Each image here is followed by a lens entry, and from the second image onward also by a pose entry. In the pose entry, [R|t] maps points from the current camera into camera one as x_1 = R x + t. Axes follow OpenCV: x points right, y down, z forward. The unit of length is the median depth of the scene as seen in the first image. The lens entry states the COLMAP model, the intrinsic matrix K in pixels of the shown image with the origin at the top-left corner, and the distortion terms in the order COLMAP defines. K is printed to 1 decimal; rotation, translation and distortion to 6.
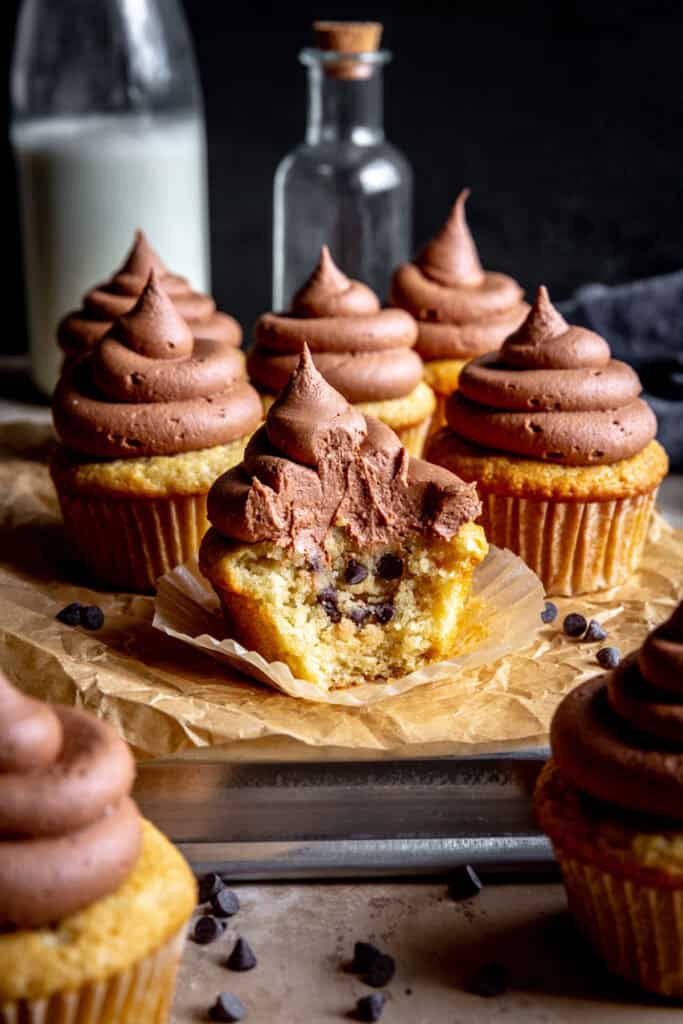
lens RADIAL K [[1713.6, 0, 343.7], [0, 1713.6, 512.9], [0, 0, 1]] dist [-0.021619, -0.101952]
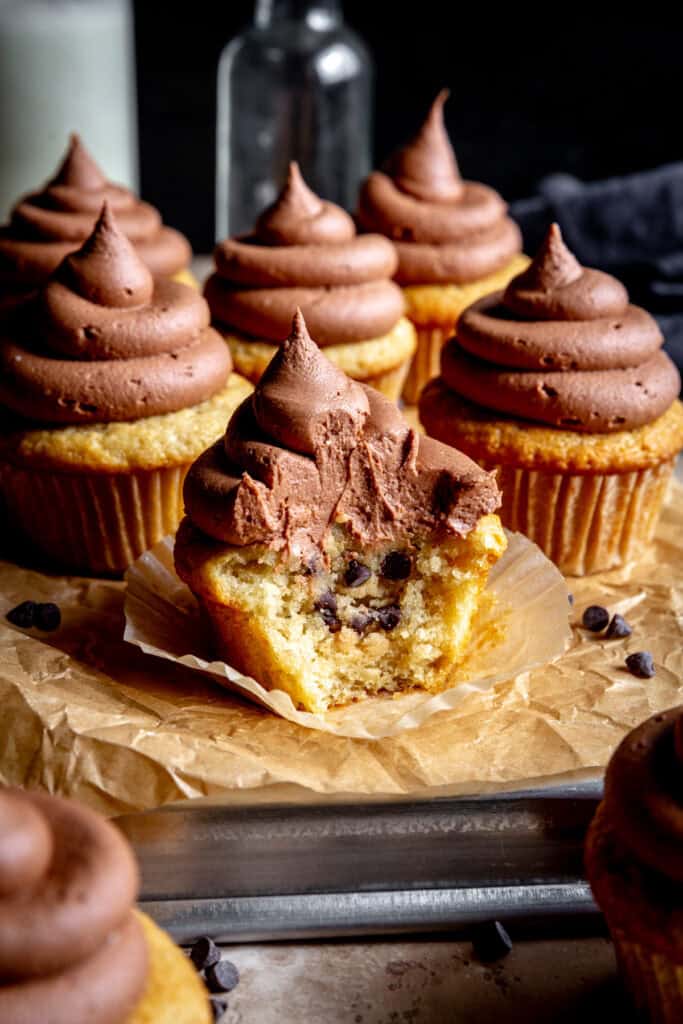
lens RADIAL K [[1749.9, 0, 342.0], [0, 1749.9, 510.5], [0, 0, 1]] dist [-0.016904, -0.070506]
pose [[0.998125, -0.005905, 0.060917, -0.048897], [0.000363, 0.995888, 0.090594, -0.069464], [-0.061201, -0.090402, 0.994023, 0.108620]]
